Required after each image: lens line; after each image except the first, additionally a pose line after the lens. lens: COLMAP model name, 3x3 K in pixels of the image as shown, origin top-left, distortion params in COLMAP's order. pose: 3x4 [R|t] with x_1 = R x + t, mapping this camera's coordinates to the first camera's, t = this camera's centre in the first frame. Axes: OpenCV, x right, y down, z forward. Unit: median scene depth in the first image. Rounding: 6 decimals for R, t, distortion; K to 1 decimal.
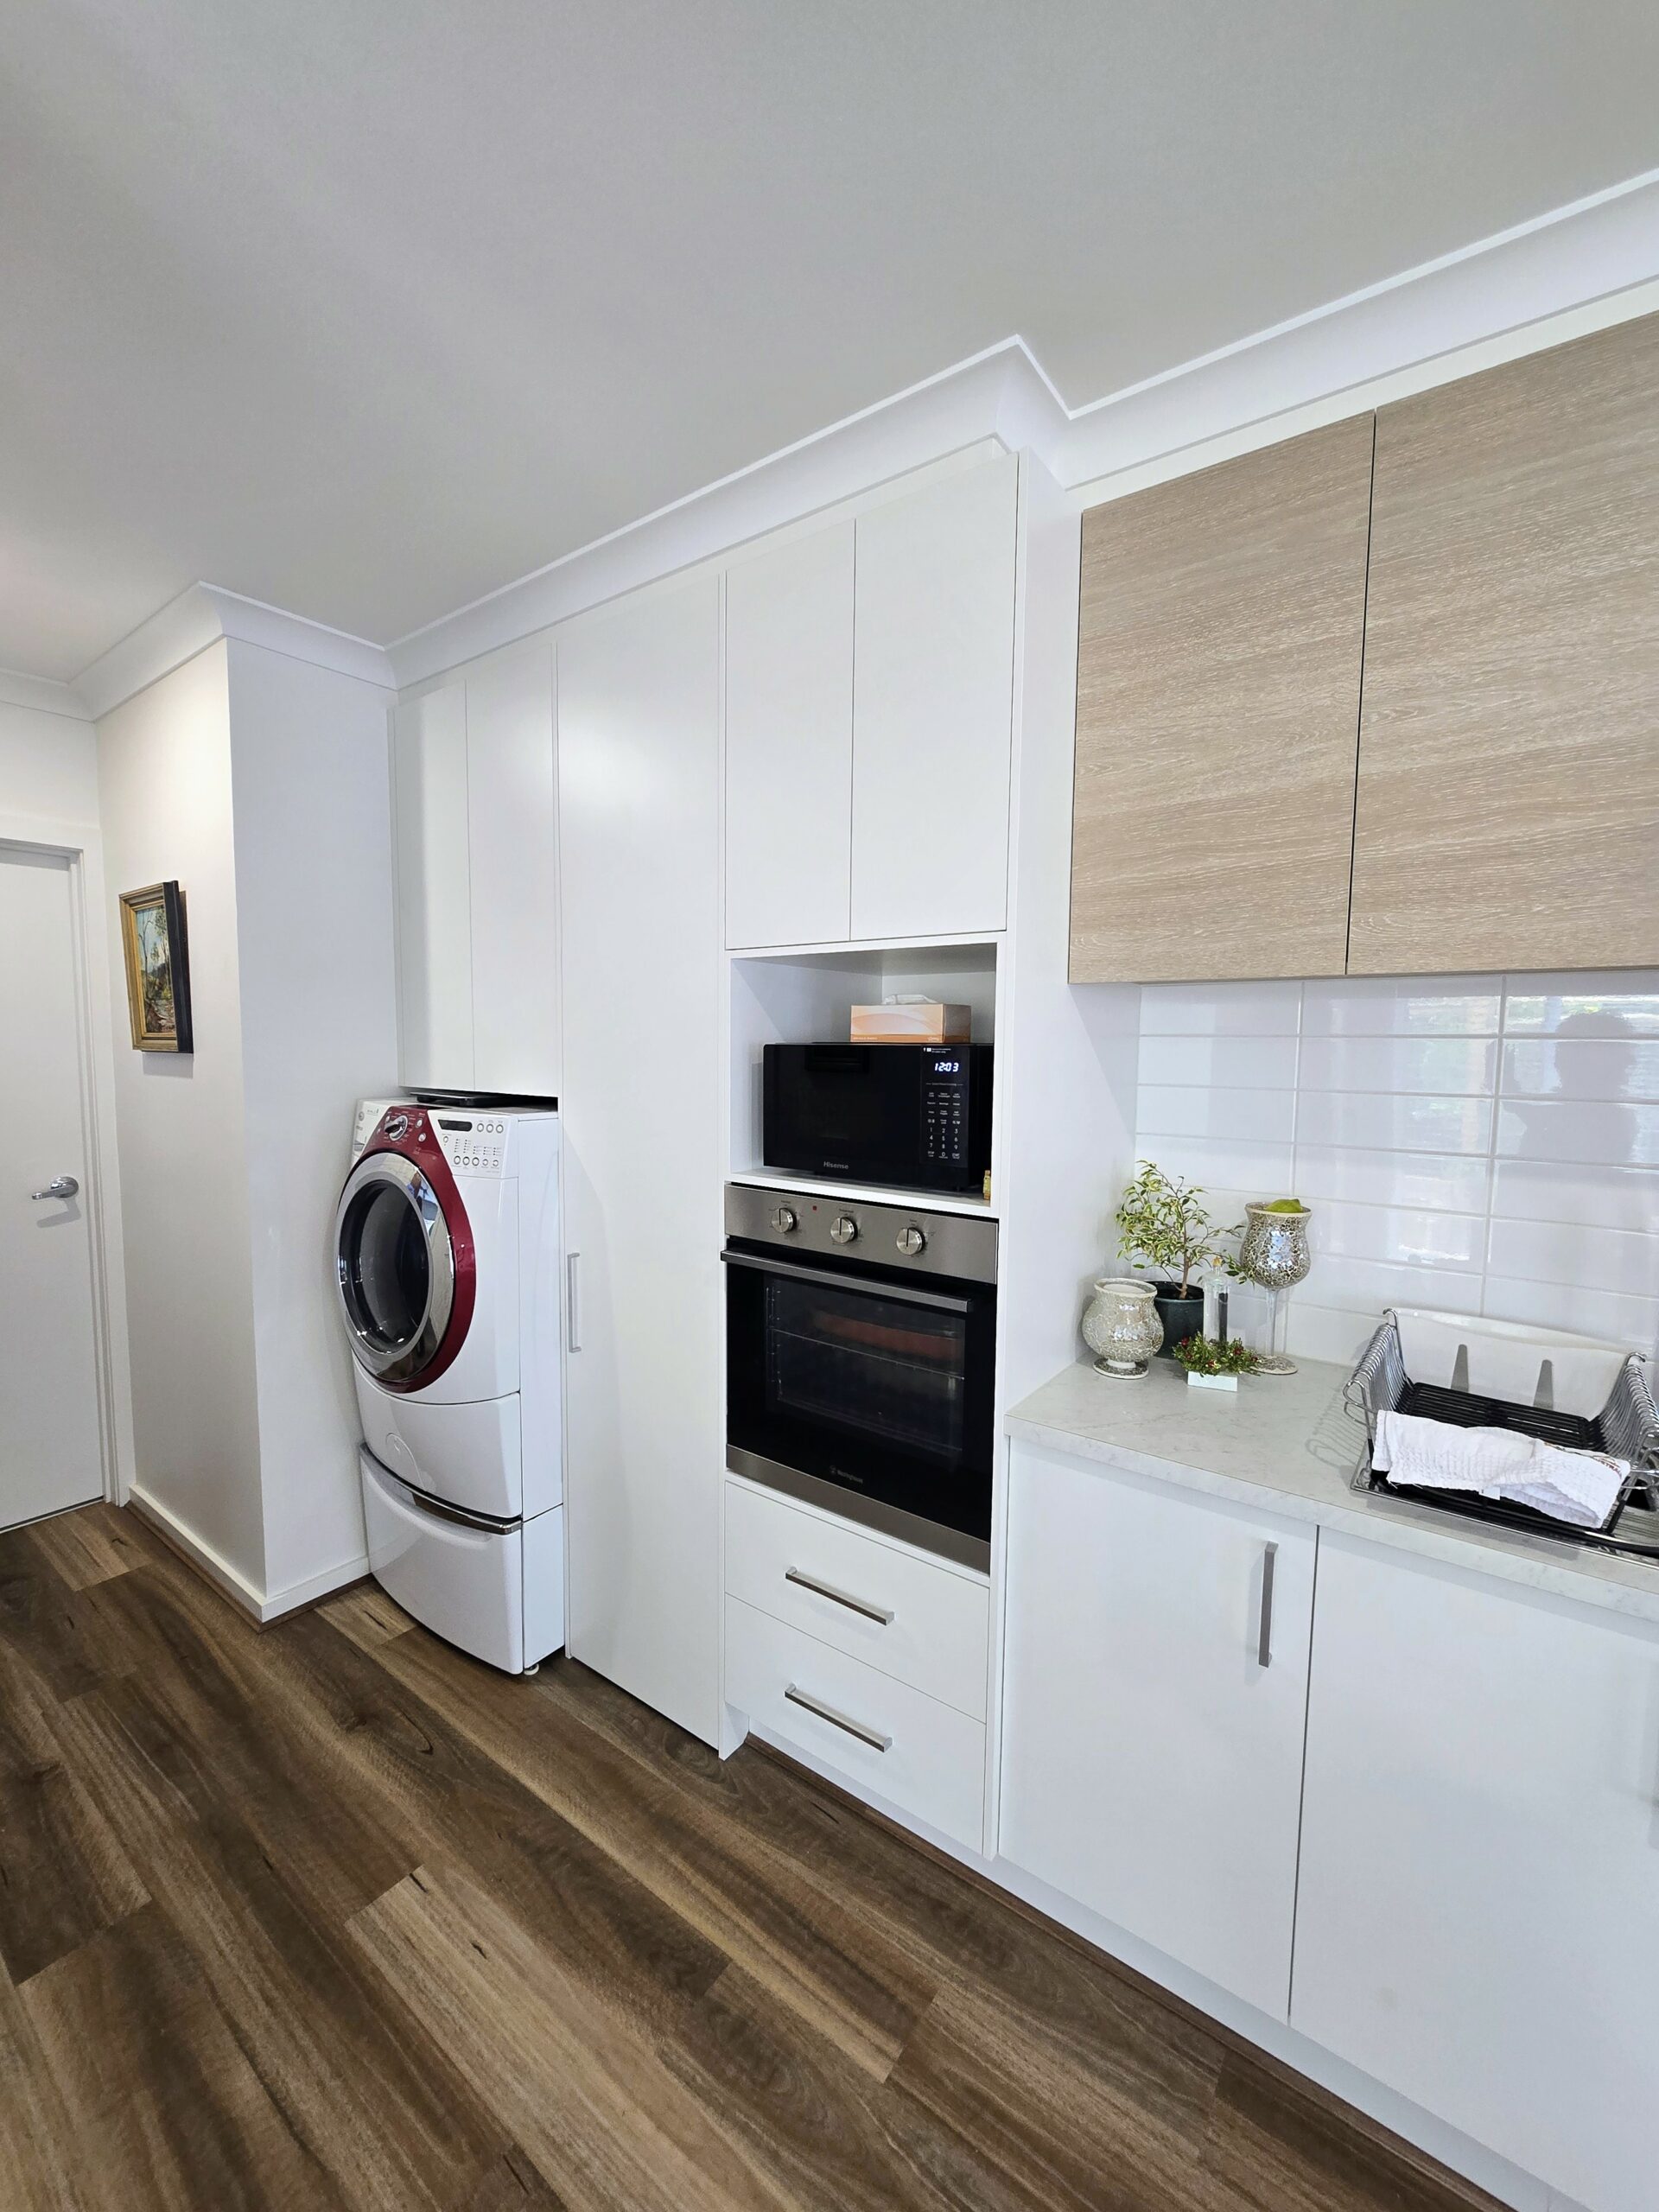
lens RADIAL K [[905.2, 0, 835.8], [0, 905.2, 1114.3], [0, 0, 1]] dist [-0.002186, 0.000085]
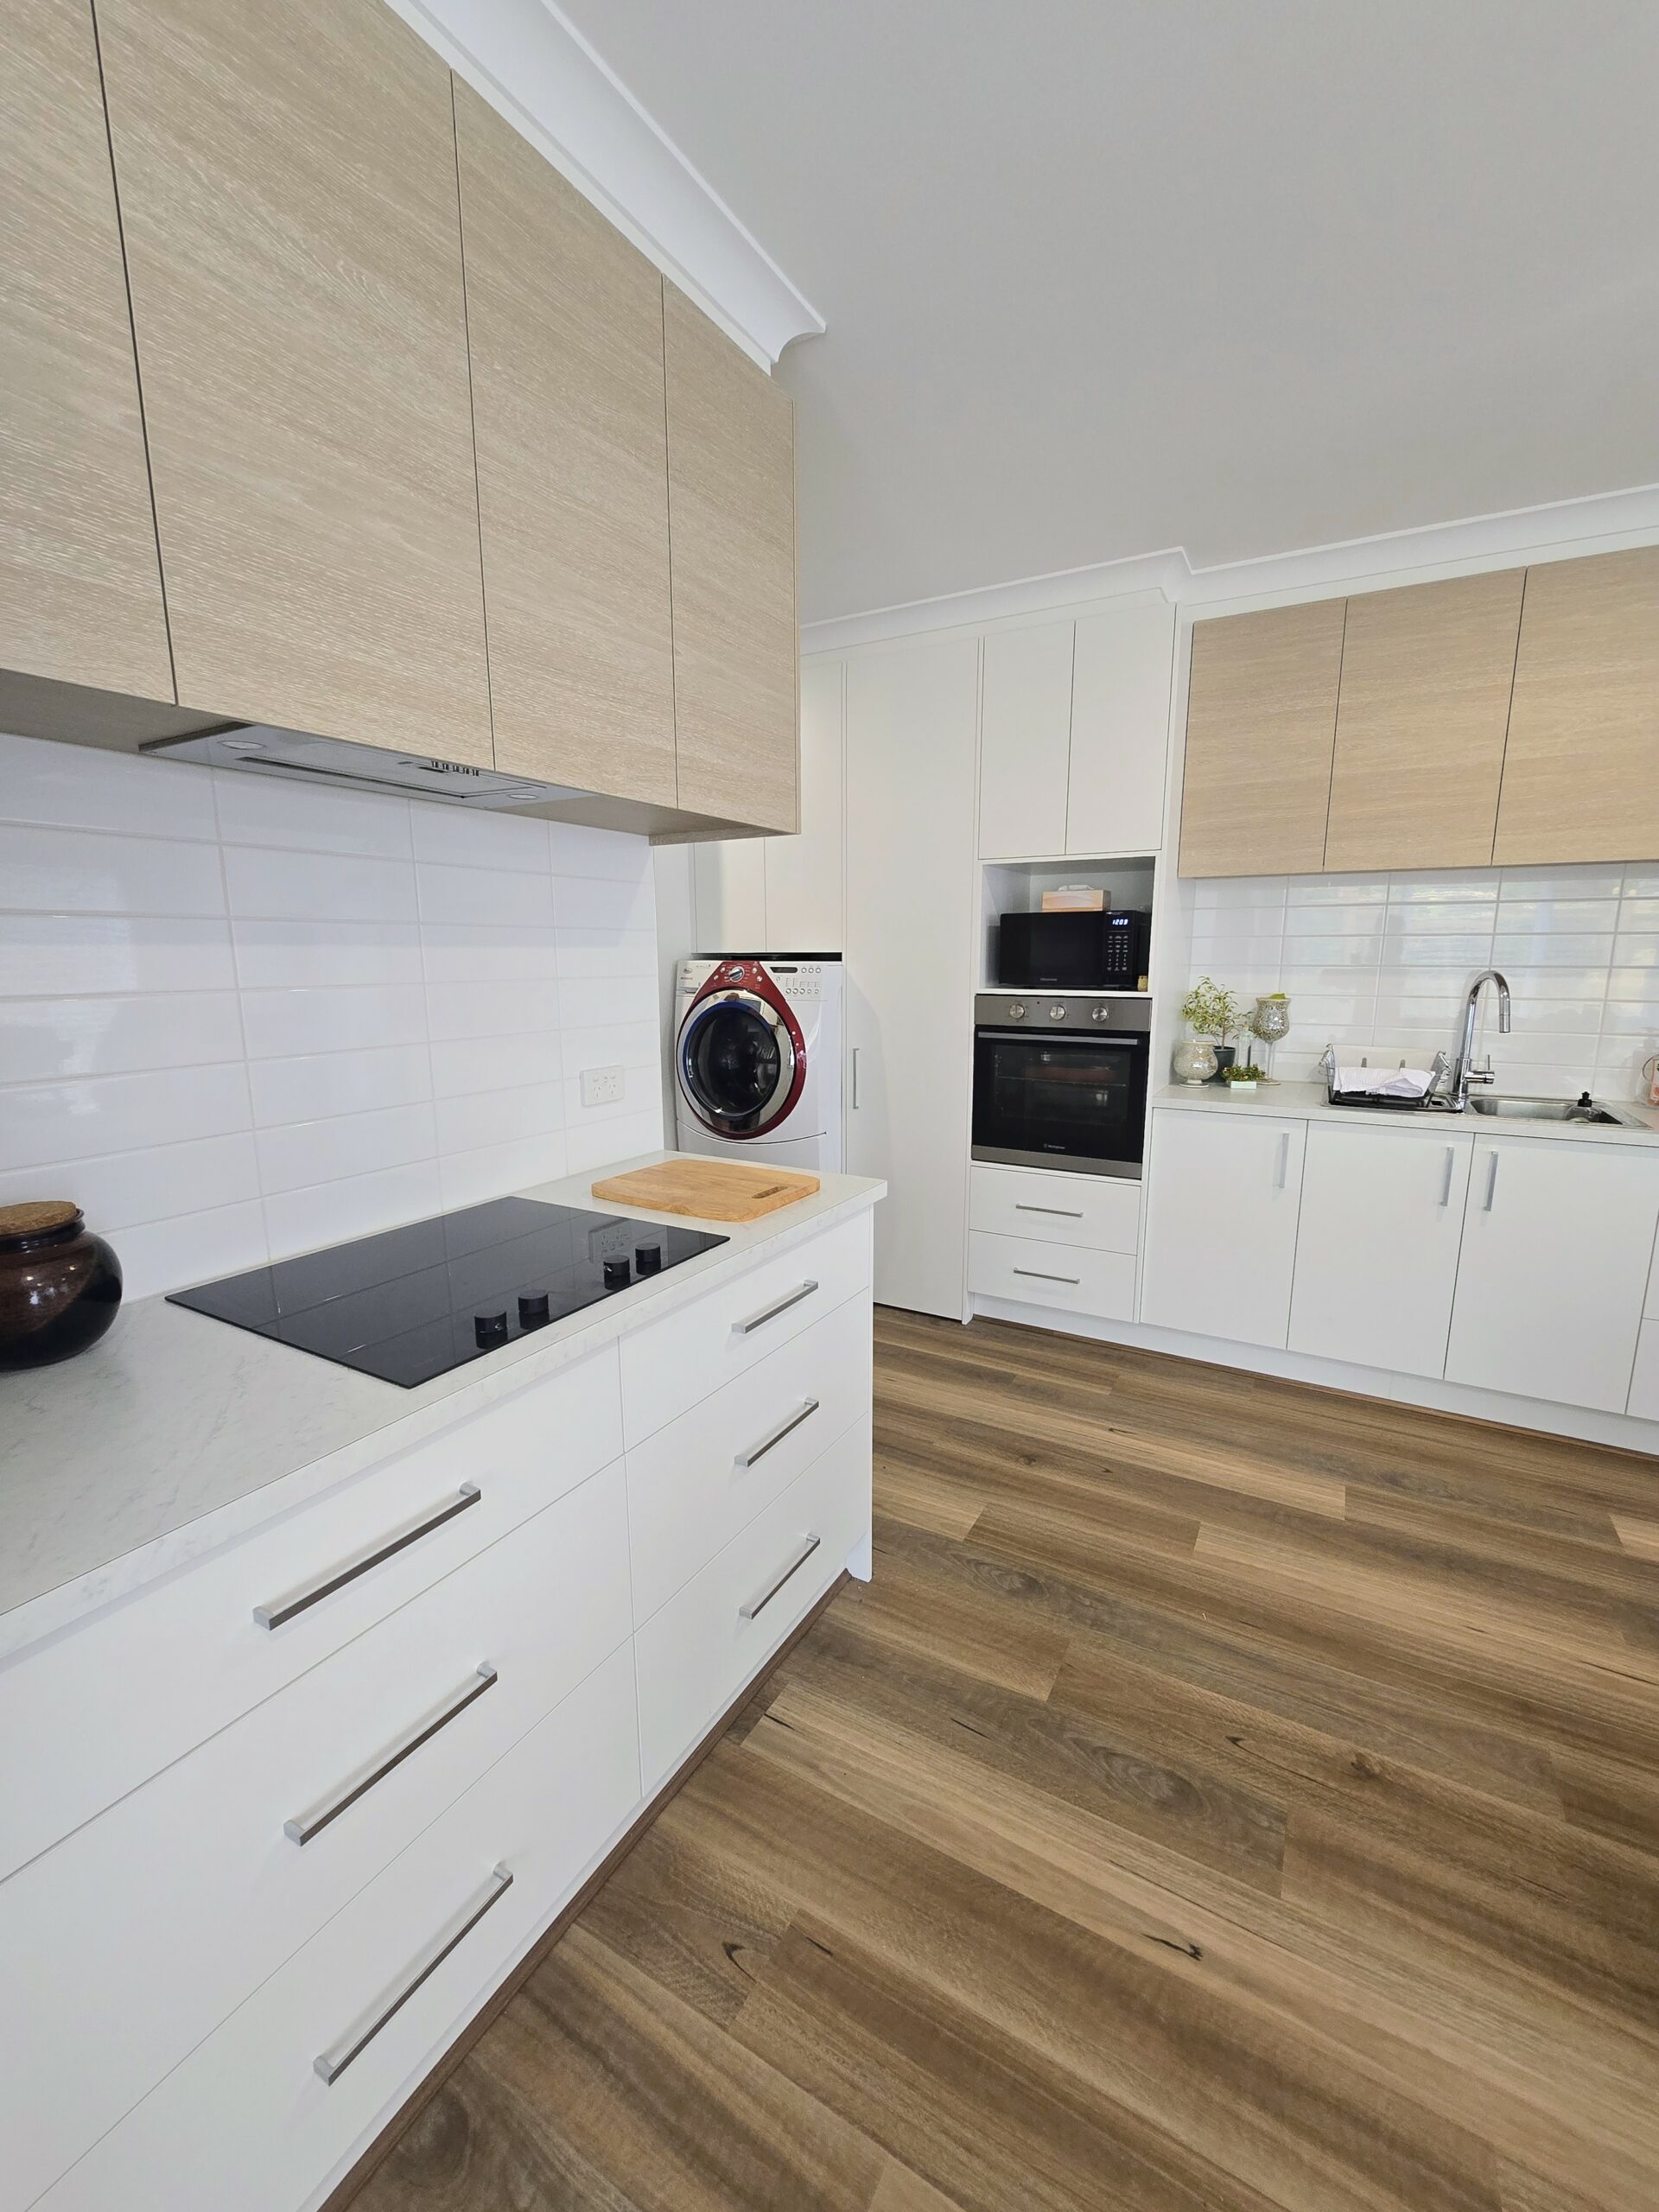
lens RADIAL K [[905.2, 0, 836.1], [0, 905.2, 1115.7], [0, 0, 1]] dist [-0.002186, 0.000085]
pose [[0.992567, -0.032652, 0.117237, -0.669867], [0.021125, 0.994938, 0.098249, 0.145567], [-0.119852, -0.095043, 0.988232, -0.809871]]
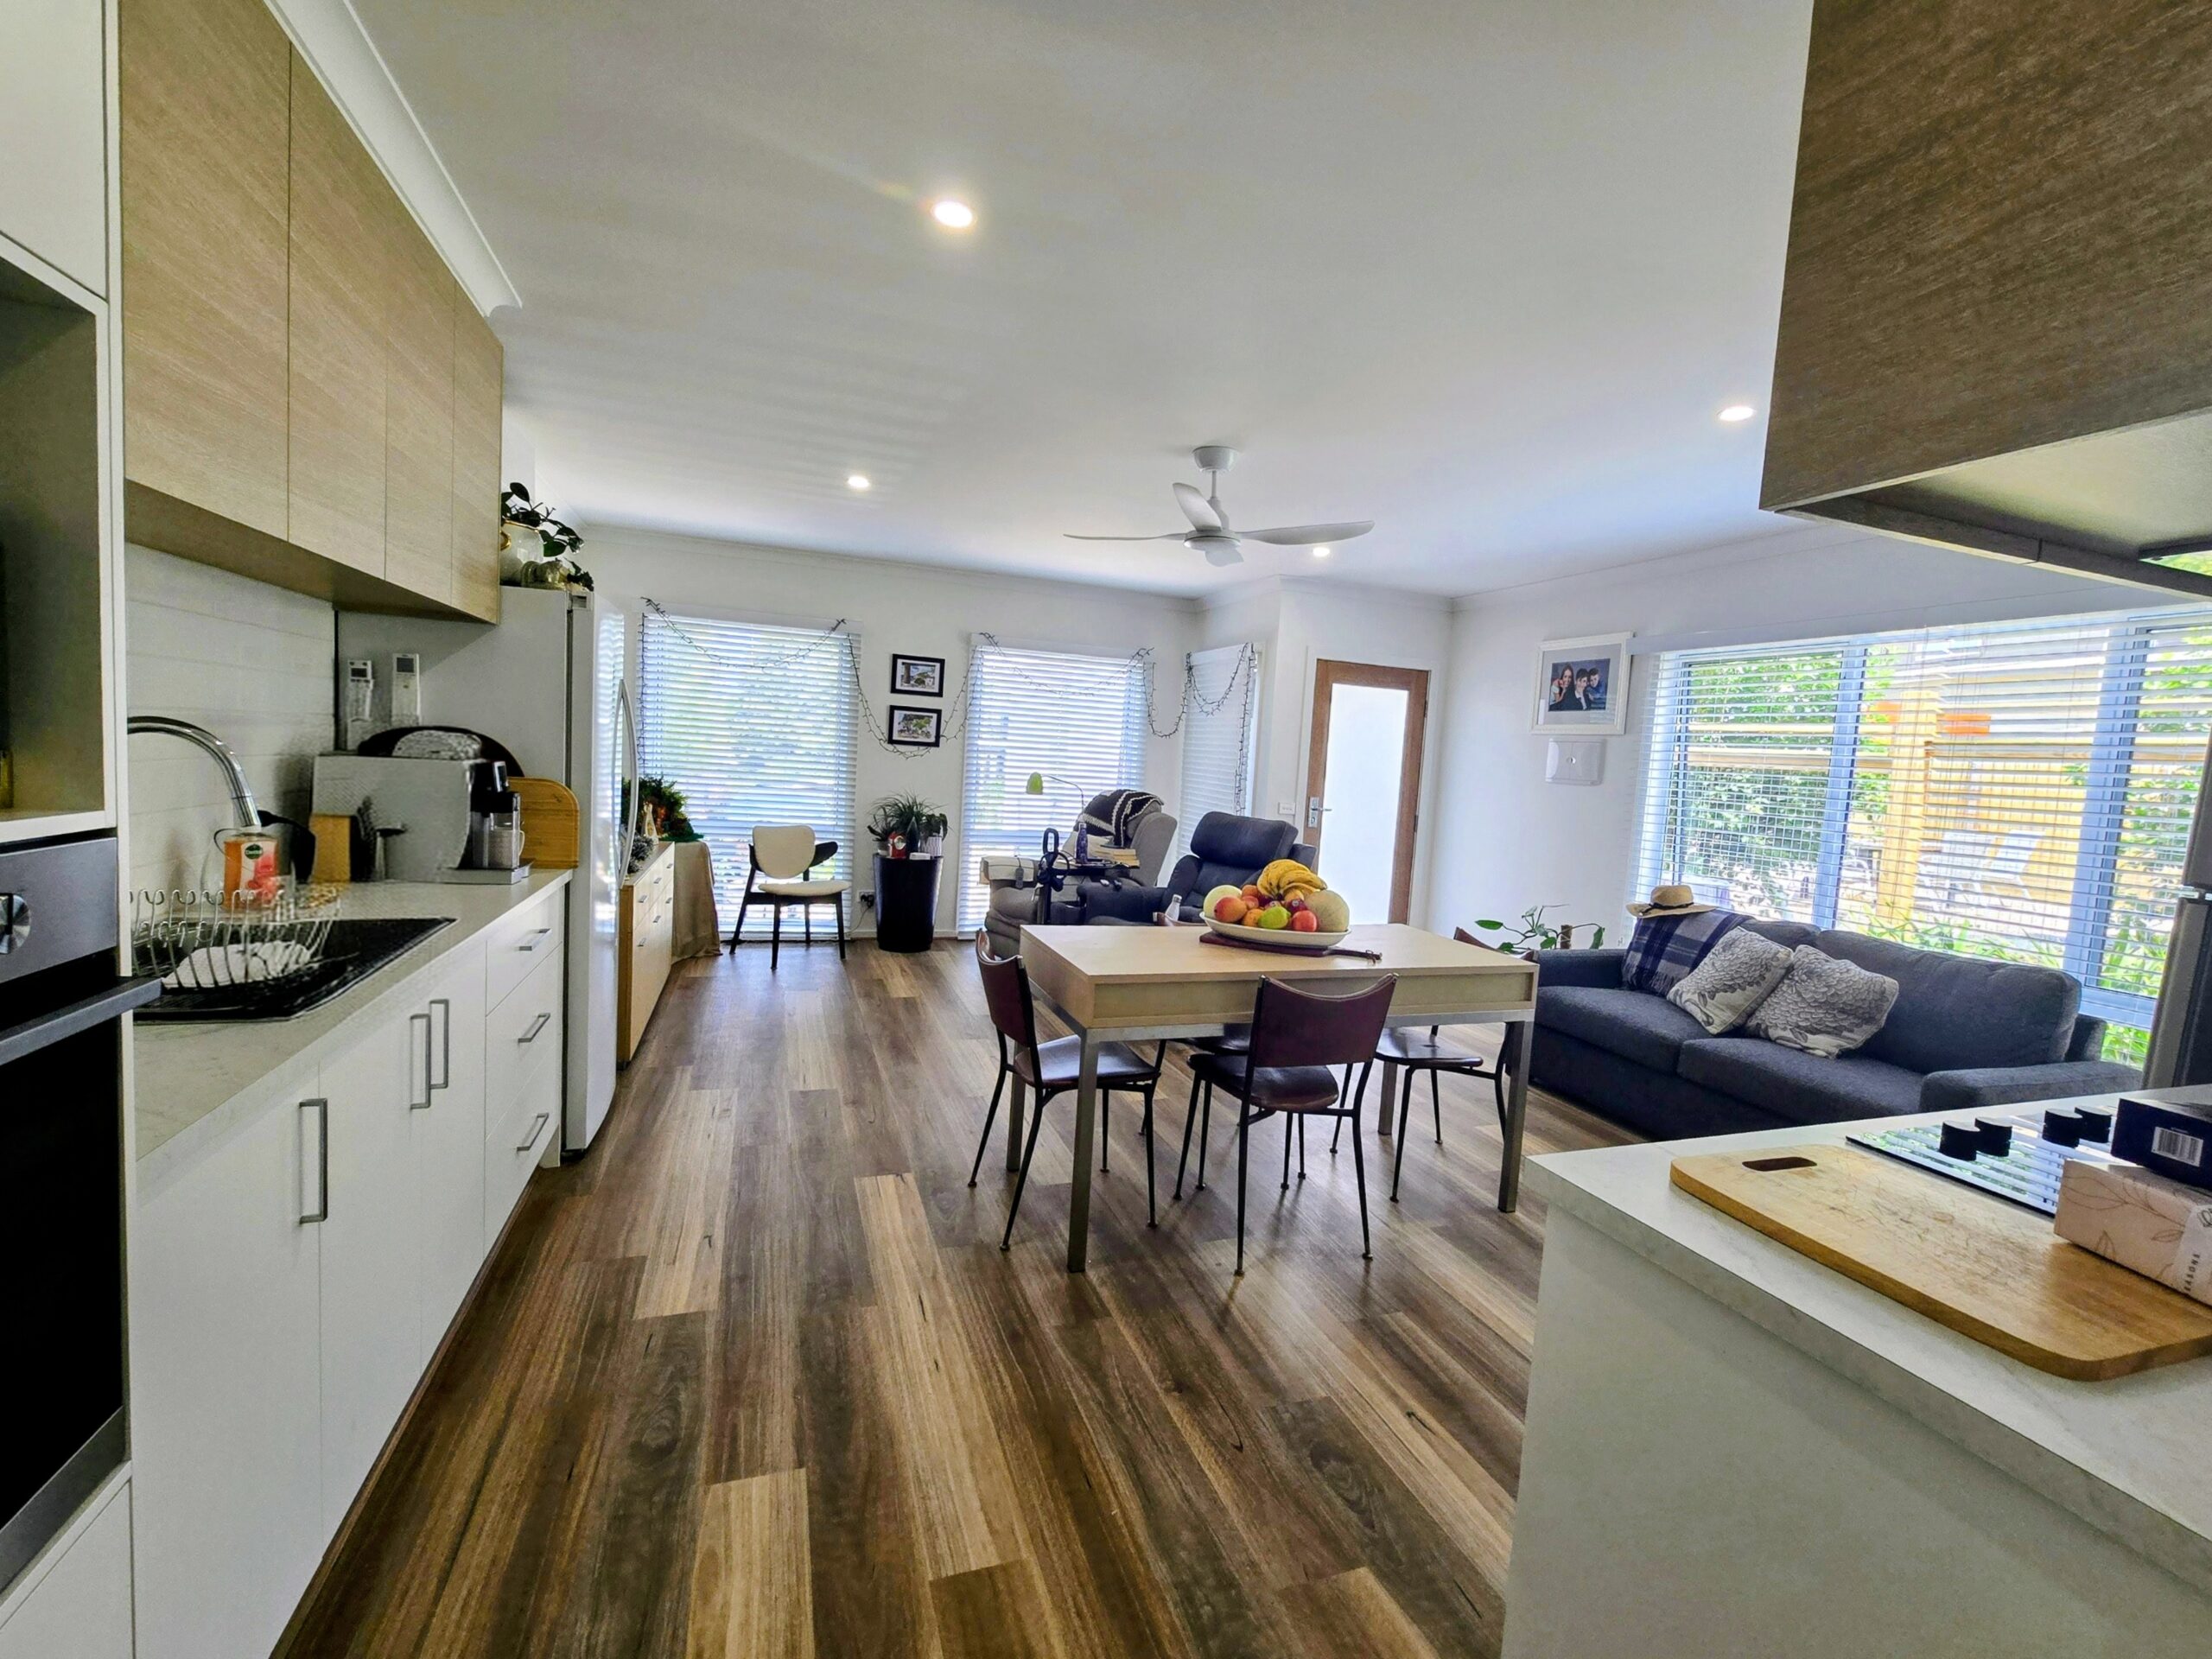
lens RADIAL K [[966.8, 0, 1112.1], [0, 966.8, 828.1], [0, 0, 1]] dist [0.003411, 0.000043]
pose [[-0.828316, -0.101034, 0.551076, -0.590567], [-0.022480, 0.988807, 0.147498, 0.011867], [-0.559810, 0.109787, -0.821316, 1.026958]]
